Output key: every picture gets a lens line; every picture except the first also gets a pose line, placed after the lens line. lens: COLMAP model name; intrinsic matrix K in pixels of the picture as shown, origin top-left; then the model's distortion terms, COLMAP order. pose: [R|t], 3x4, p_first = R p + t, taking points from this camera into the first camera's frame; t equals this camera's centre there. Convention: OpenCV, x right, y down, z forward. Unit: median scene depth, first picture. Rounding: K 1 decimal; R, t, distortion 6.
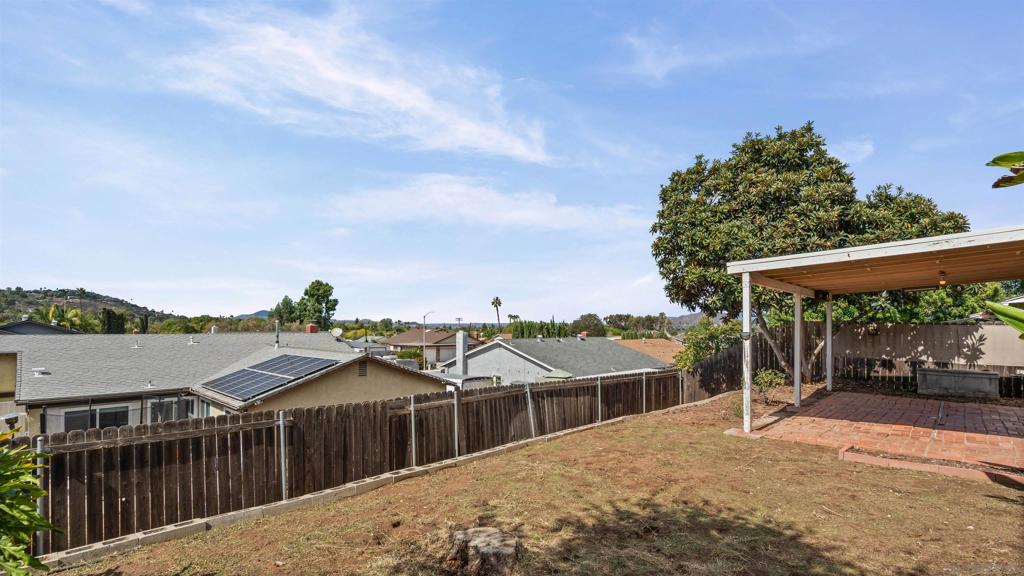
lens RADIAL K [[468.2, 0, 516.1], [0, 468.2, 283.5], [0, 0, 1]] dist [0.000305, -0.000798]
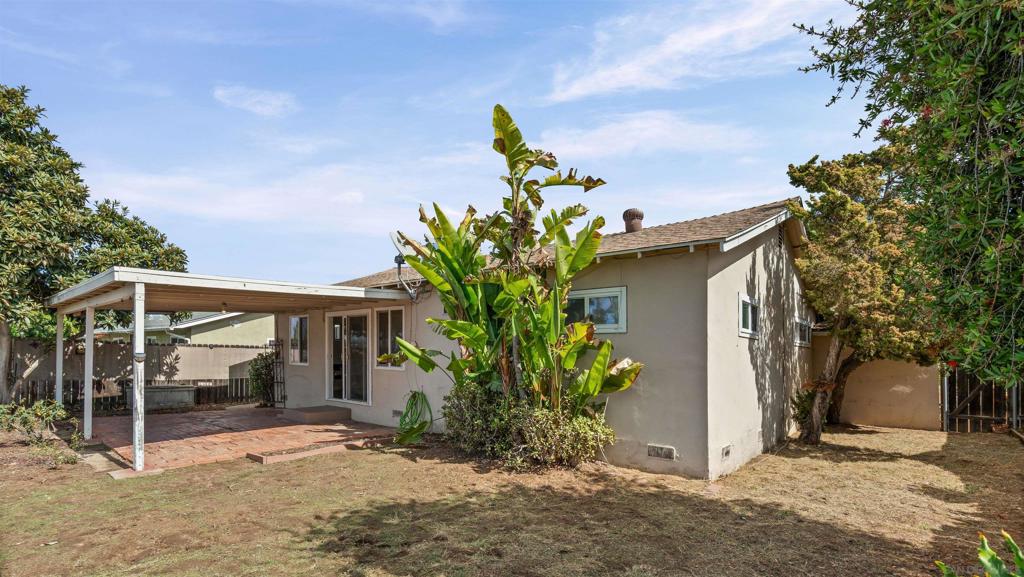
lens RADIAL K [[468.2, 0, 516.1], [0, 468.2, 284.0], [0, 0, 1]] dist [0.000305, -0.000798]
pose [[-0.094316, 0.148105, 0.984464, -0.284002], [-0.112920, 0.980899, -0.158387, 0.025137], [-0.989118, -0.126105, -0.075790, 0.261575]]
